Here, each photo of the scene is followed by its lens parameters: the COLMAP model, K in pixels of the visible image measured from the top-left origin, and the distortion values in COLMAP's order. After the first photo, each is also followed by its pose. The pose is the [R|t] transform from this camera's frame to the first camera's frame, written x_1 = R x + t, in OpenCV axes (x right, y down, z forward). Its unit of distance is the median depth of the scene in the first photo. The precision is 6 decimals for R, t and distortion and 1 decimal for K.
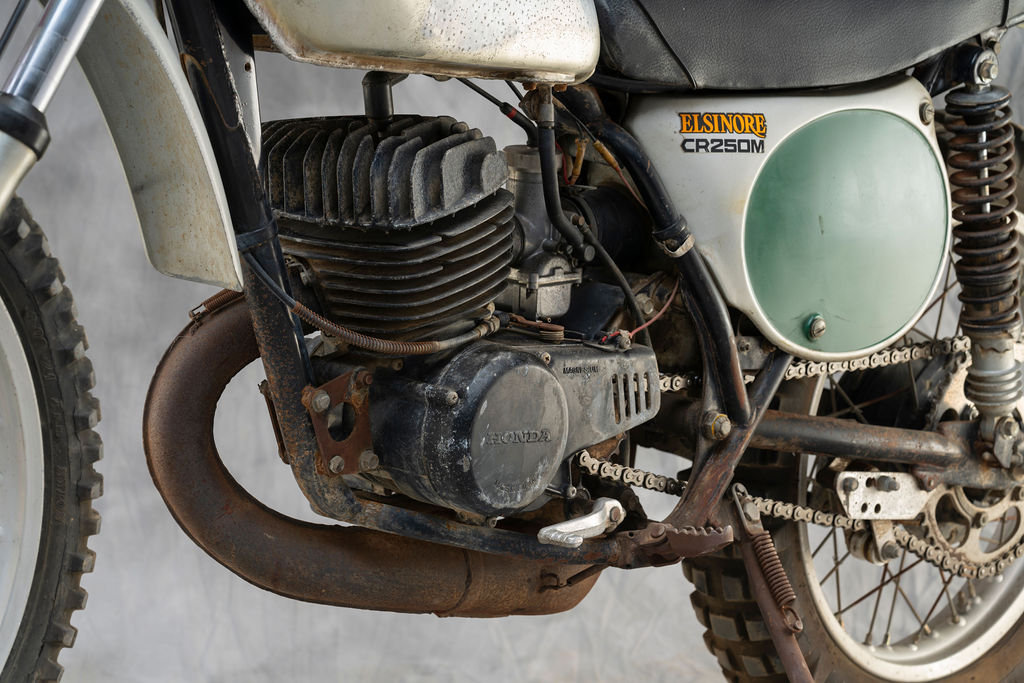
lens RADIAL K [[3511.1, 0, 514.3], [0, 3511.1, 343.3], [0, 0, 1]] dist [0.163984, 0.000000]
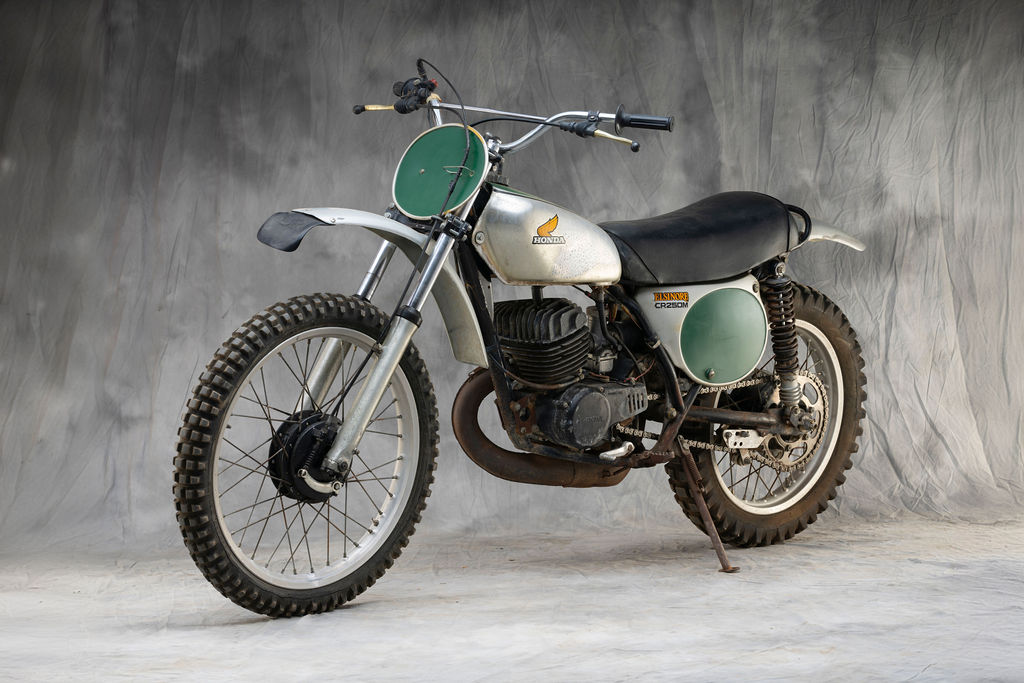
lens RADIAL K [[2856.4, 0, 516.8], [0, 2856.4, 337.1], [0, 0, 1]] dist [-0.103210, 0.000000]
pose [[0.997998, -0.010619, -0.062350, 0.077074], [0.011360, 0.999869, 0.011541, -0.058637], [0.062220, -0.012226, 0.997988, -1.116440]]
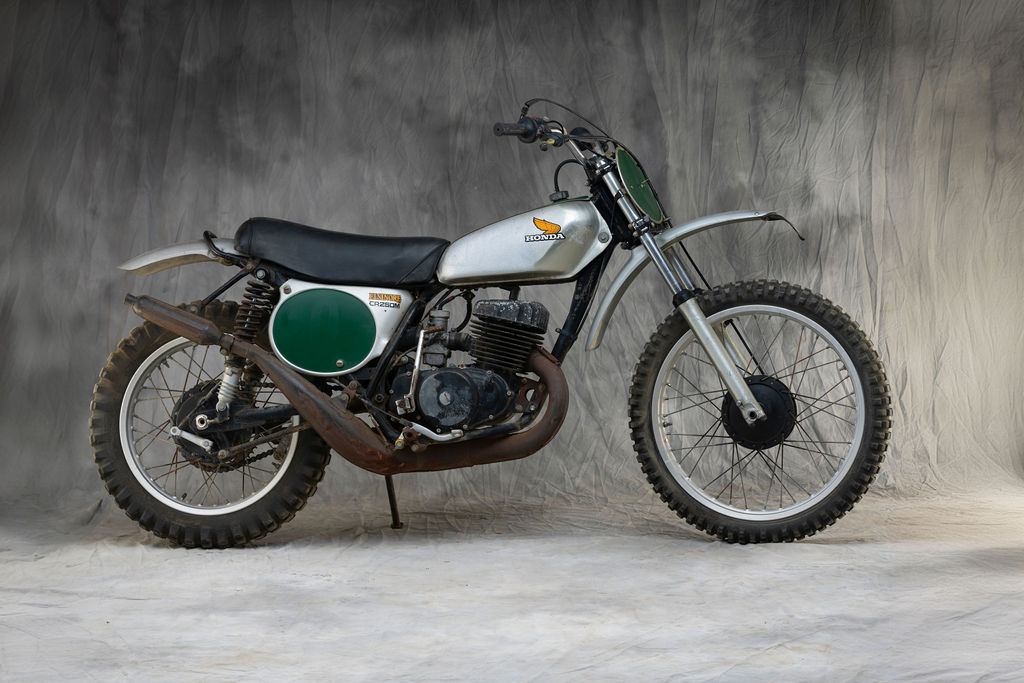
lens RADIAL K [[2474.7, 0, 559.7], [0, 2474.7, 372.7], [0, 0, 1]] dist [-0.206095, 0.000000]
pose [[0.999888, 0.000927, 0.014970, -0.045020], [-0.001947, 0.997663, 0.068292, -0.145125], [-0.014872, -0.068313, 0.997553, -1.045524]]
